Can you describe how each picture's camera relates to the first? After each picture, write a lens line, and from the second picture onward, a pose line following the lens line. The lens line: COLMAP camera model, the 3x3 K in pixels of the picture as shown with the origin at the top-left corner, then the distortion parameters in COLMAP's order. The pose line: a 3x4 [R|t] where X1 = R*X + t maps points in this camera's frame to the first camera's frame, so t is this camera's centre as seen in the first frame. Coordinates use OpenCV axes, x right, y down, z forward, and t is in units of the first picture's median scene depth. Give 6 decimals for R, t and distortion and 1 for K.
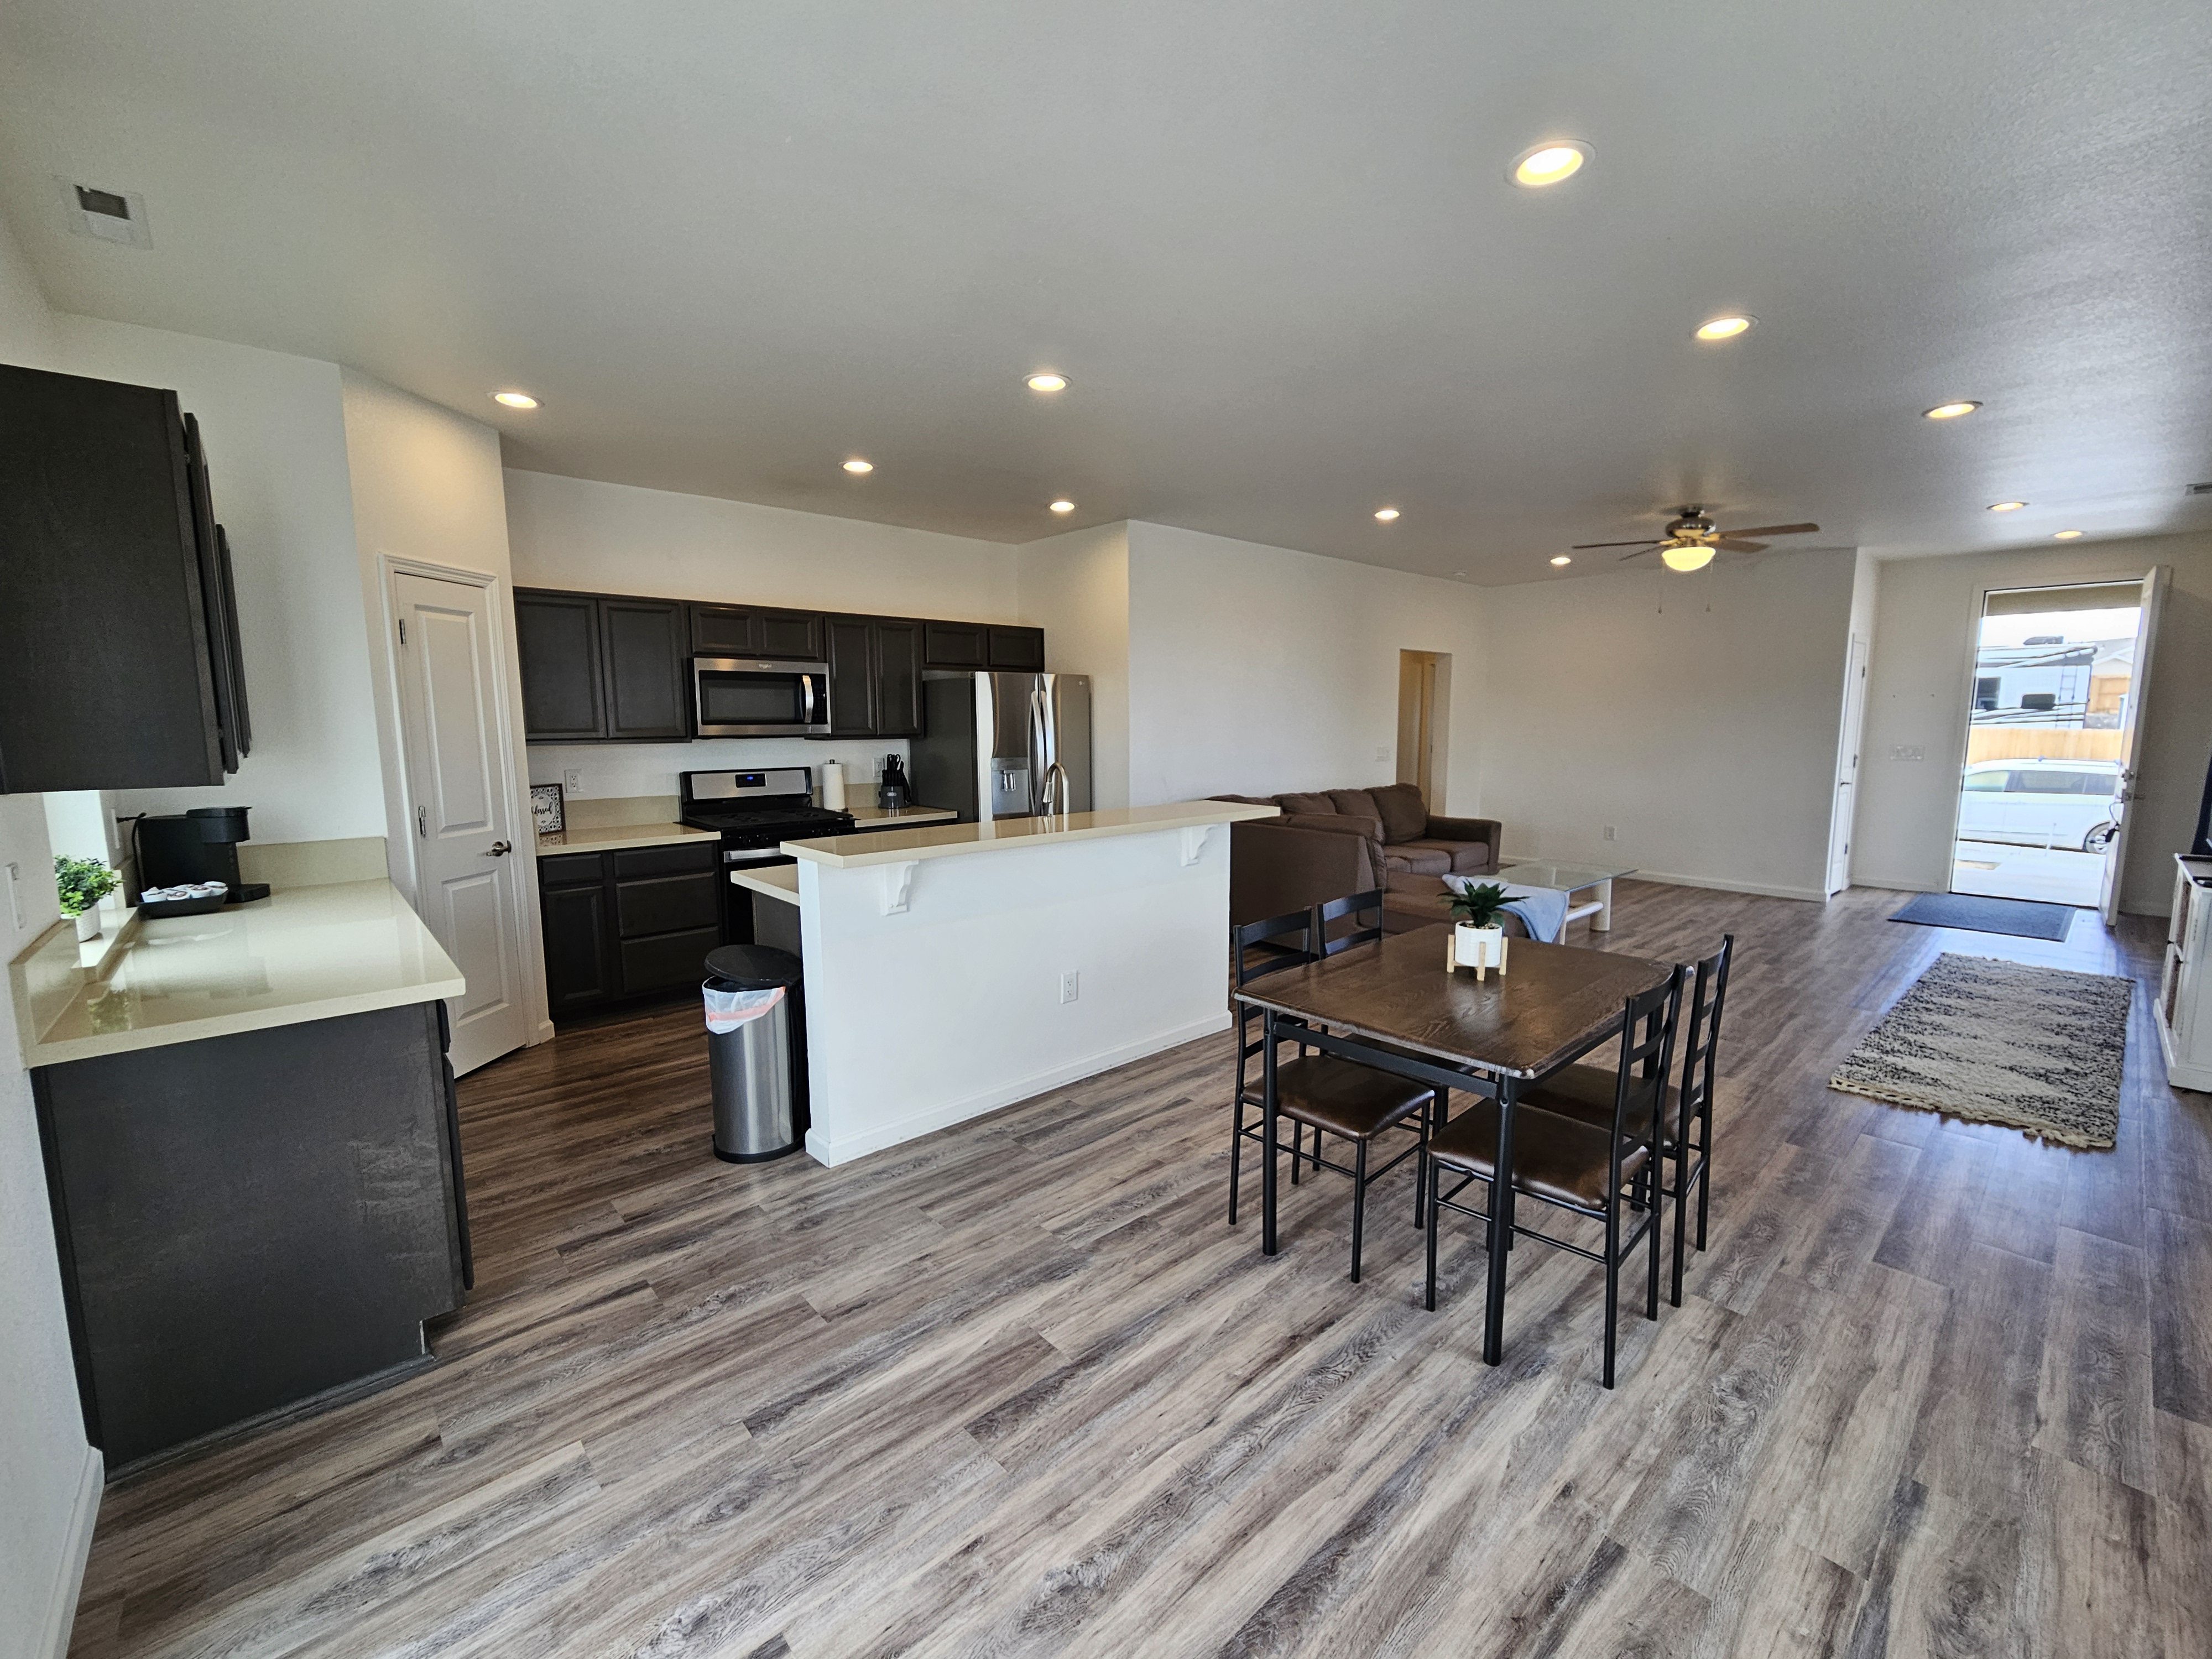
lens RADIAL K [[917.9, 0, 1109.7], [0, 917.9, 835.6], [0, 0, 1]] dist [-0.001420, 0.001321]
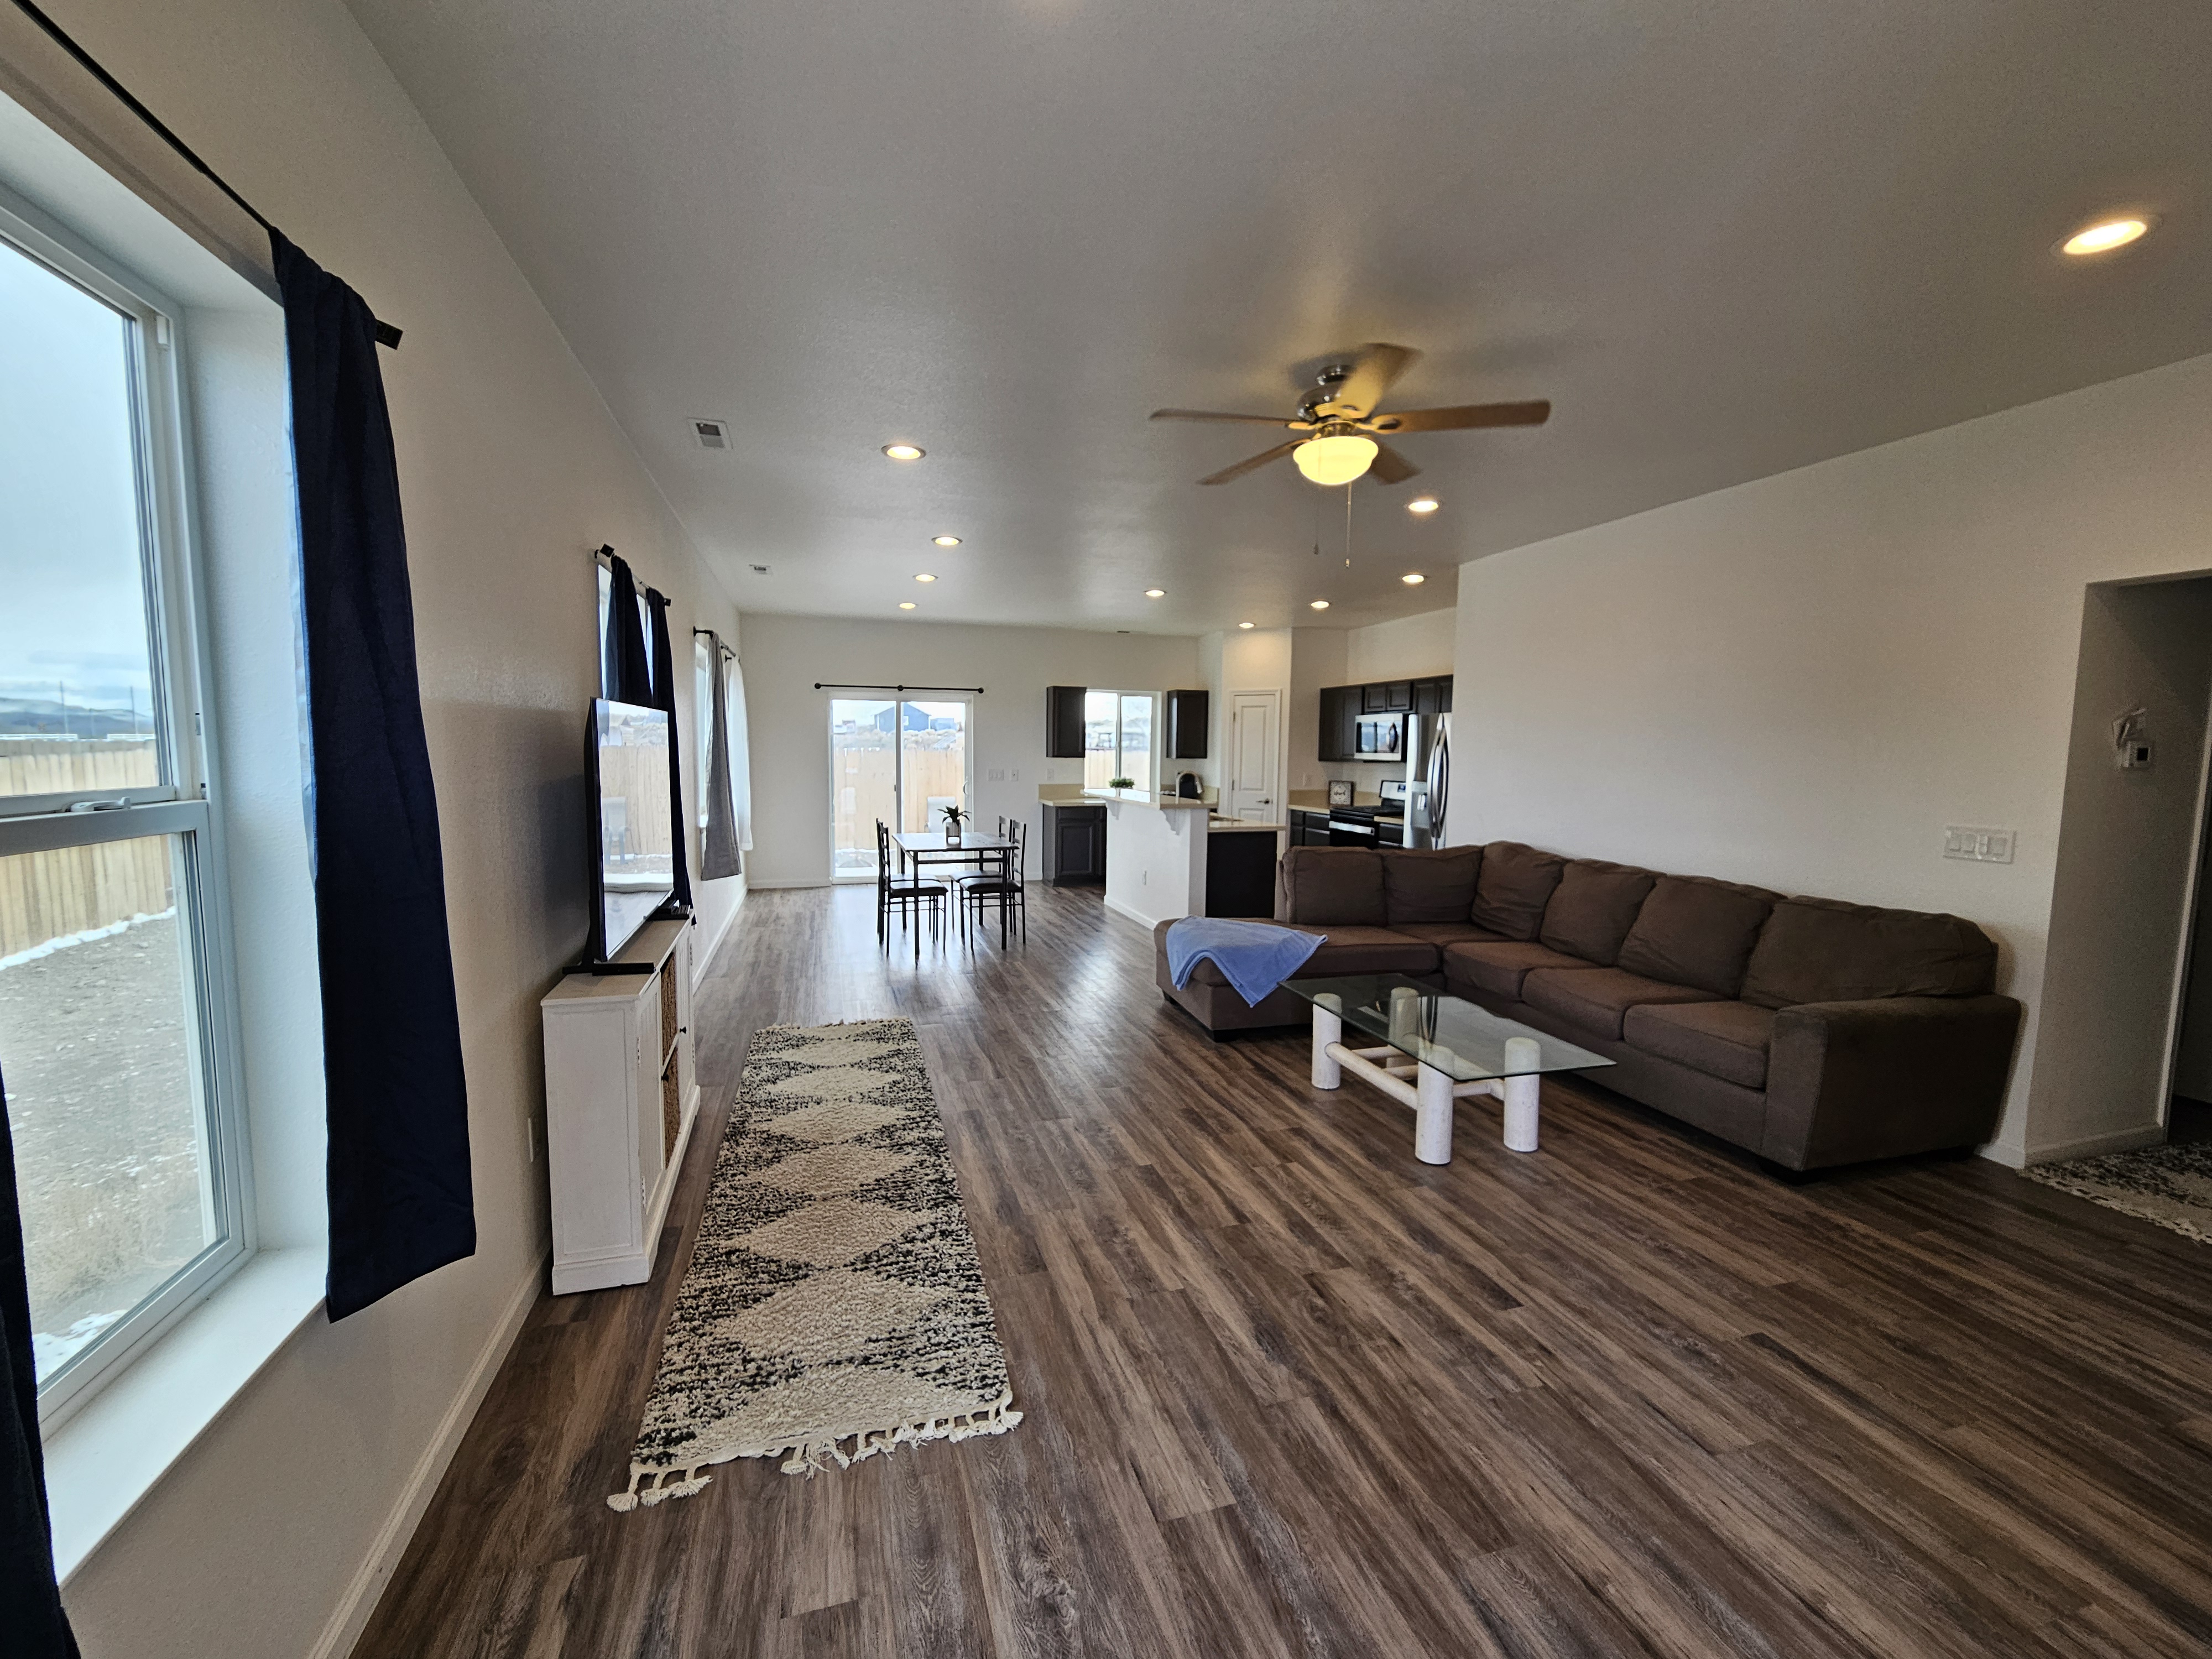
lens RADIAL K [[917.9, 0, 1109.7], [0, 917.9, 835.6], [0, 0, 1]] dist [-0.001420, 0.001321]
pose [[-0.414213, 0.087977, -0.905918, 1.713109], [-0.117304, 0.981857, 0.148986, -0.209877], [0.902589, 0.167980, -0.396378, 1.620648]]
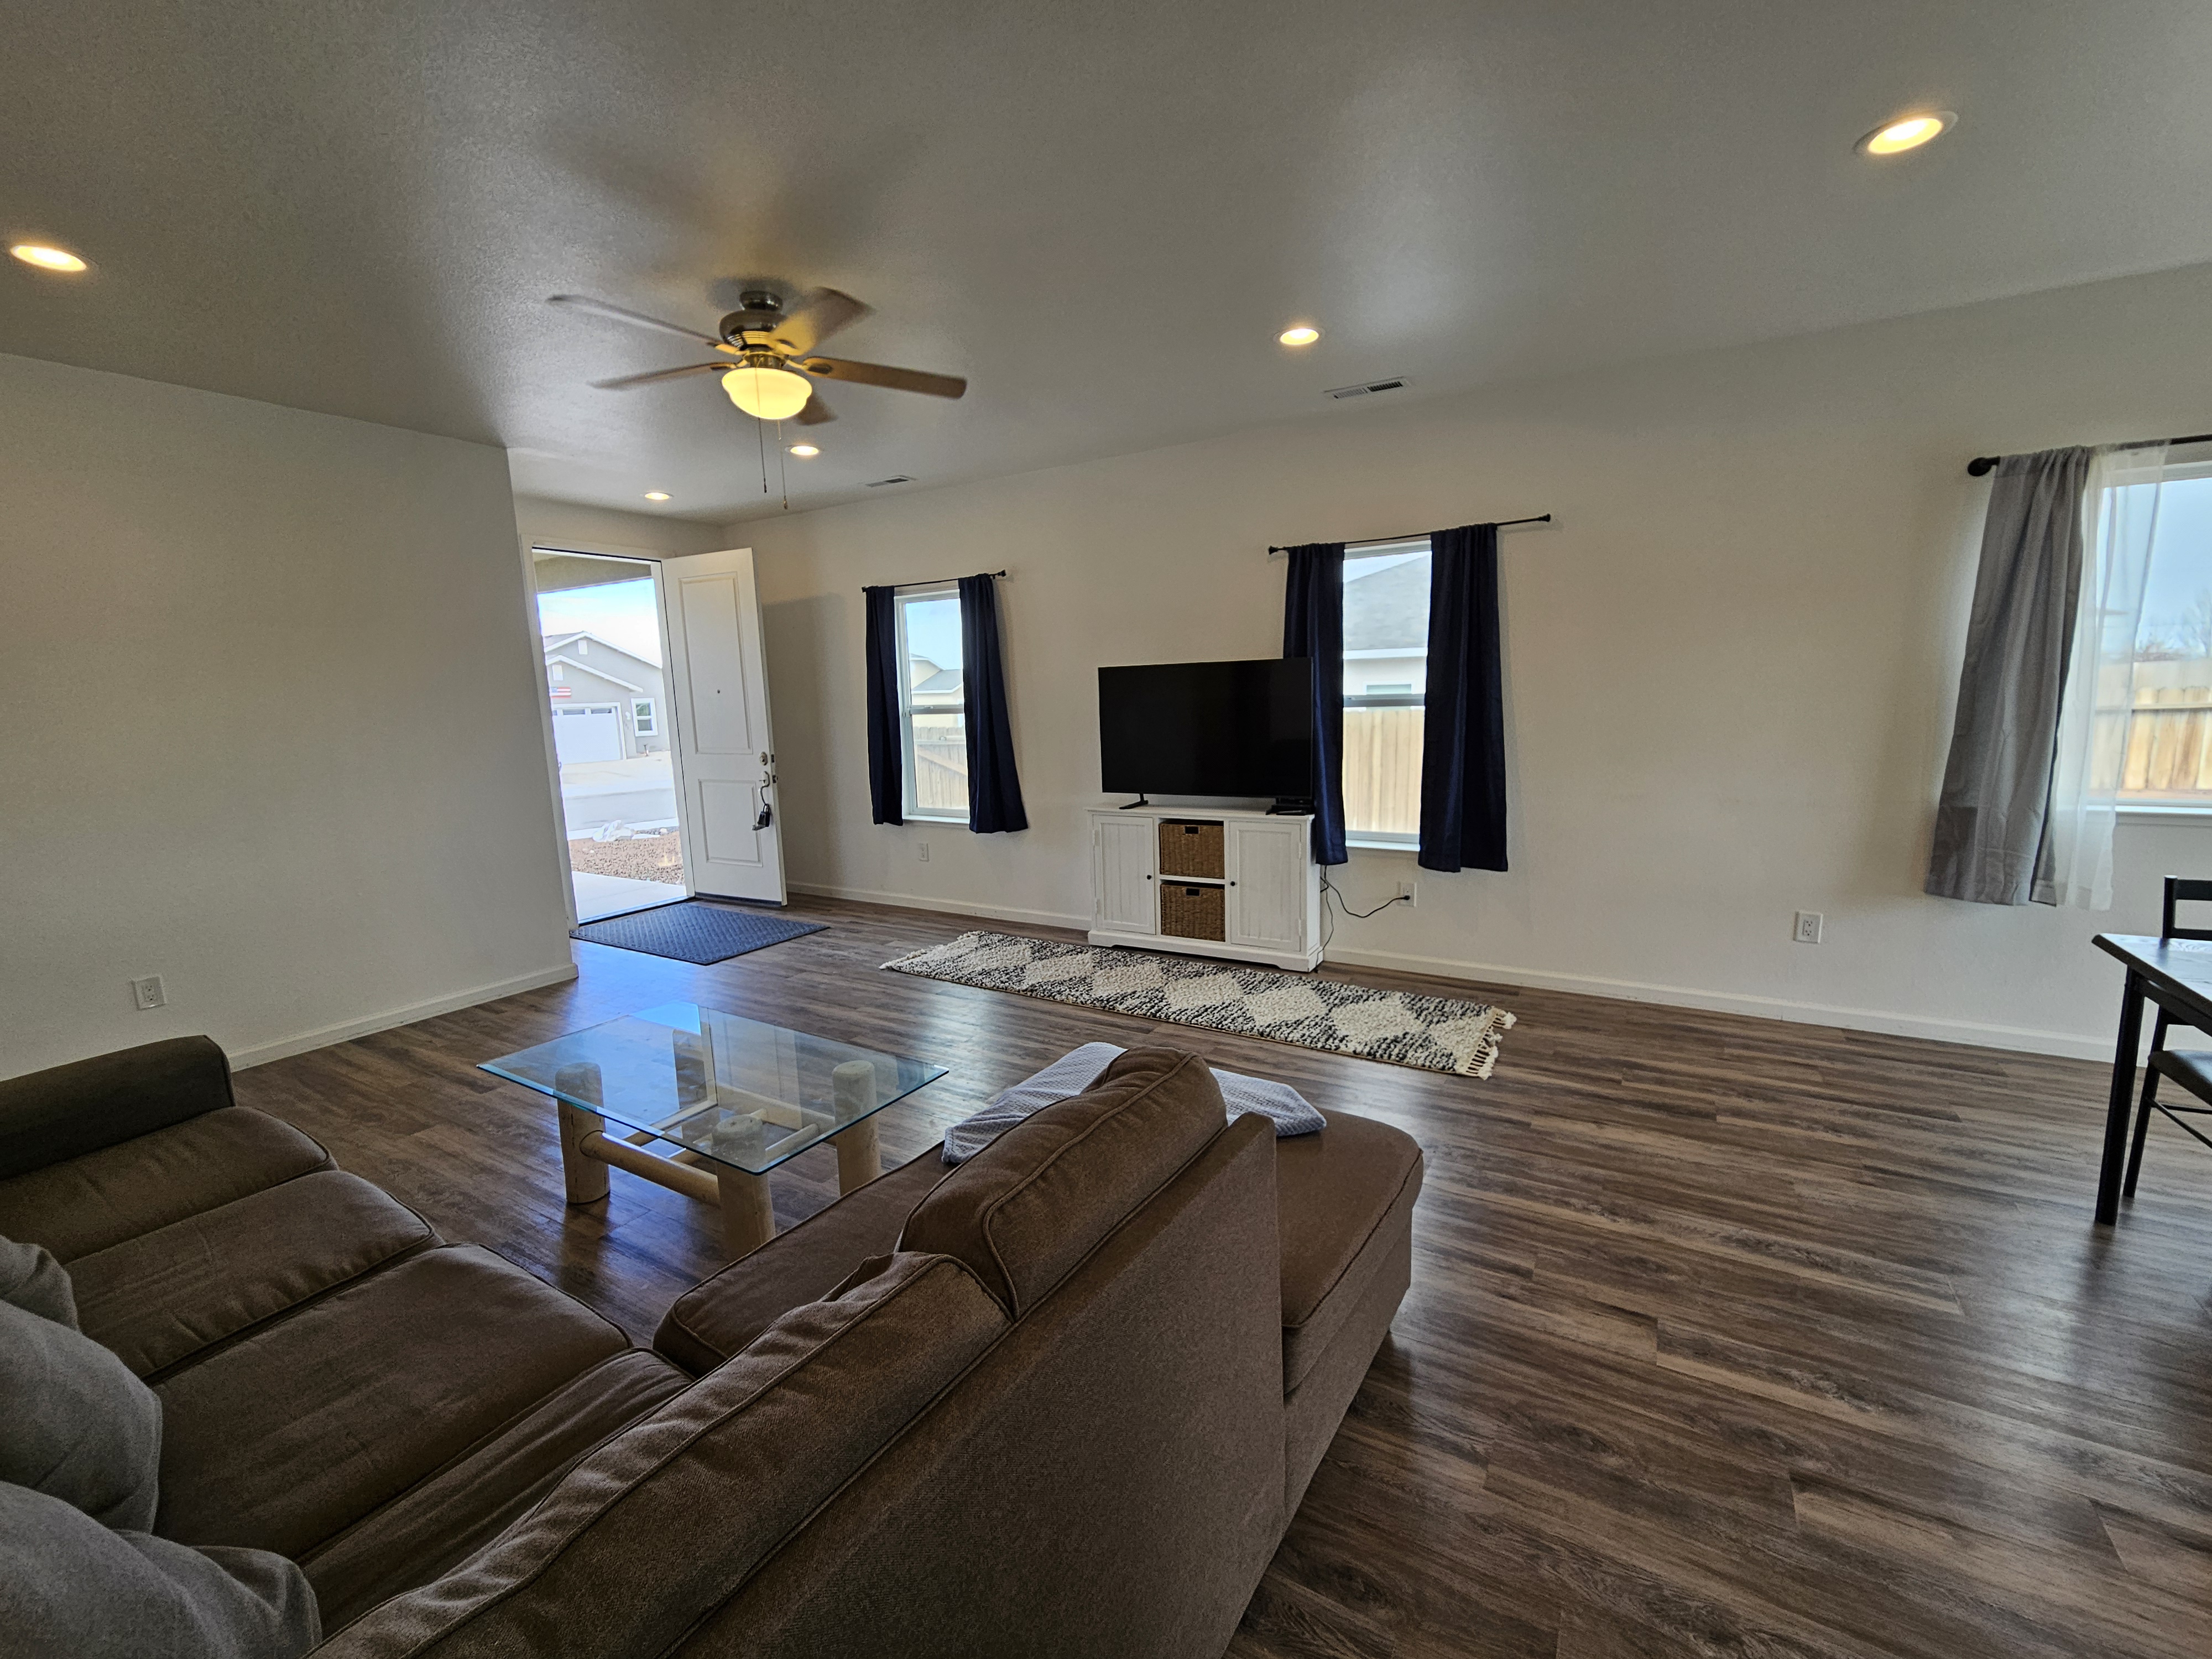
lens RADIAL K [[917.9, 0, 1109.7], [0, 917.9, 835.6], [0, 0, 1]] dist [-0.001420, 0.001321]
pose [[-0.299172, -0.140272, 0.943832, 0.054563], [0.144777, 0.971011, 0.190202, -0.180287], [-0.943152, 0.193548, -0.270191, 1.438787]]
